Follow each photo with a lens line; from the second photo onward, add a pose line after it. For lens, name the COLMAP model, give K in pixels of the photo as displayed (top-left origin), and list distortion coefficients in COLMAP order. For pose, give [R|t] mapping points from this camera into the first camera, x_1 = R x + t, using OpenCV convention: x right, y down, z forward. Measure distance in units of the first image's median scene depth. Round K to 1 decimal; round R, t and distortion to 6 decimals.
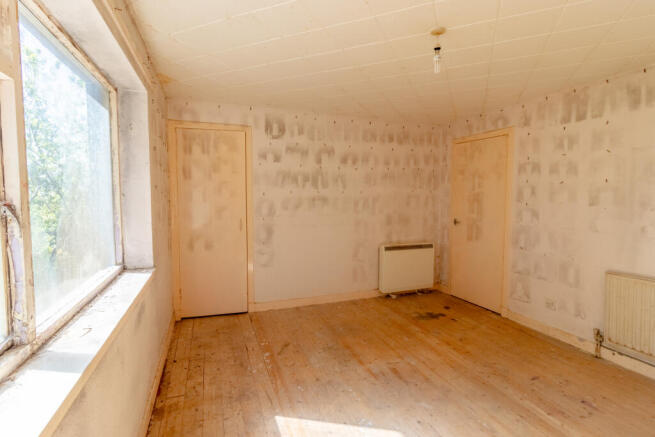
lens RADIAL K [[312.4, 0, 329.4], [0, 312.4, 210.3], [0, 0, 1]] dist [0.000483, -0.000009]
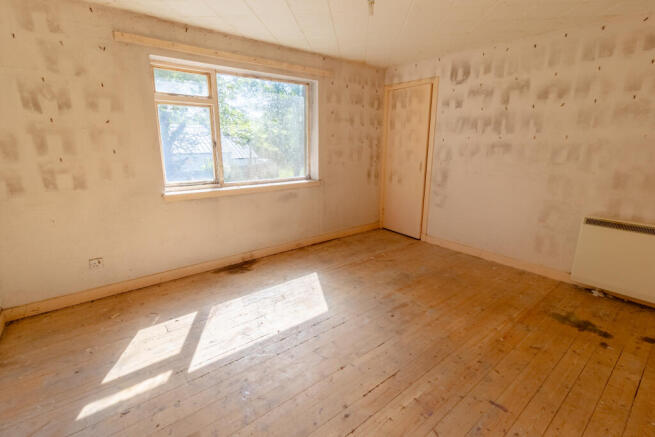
lens RADIAL K [[312.4, 0, 329.4], [0, 312.4, 210.3], [0, 0, 1]] dist [0.000483, -0.000009]
pose [[0.316740, 0.203741, -0.926372, 0.711906], [-0.047478, 0.978839, 0.199047, -0.010852], [0.947323, -0.019064, 0.319711, 0.272891]]
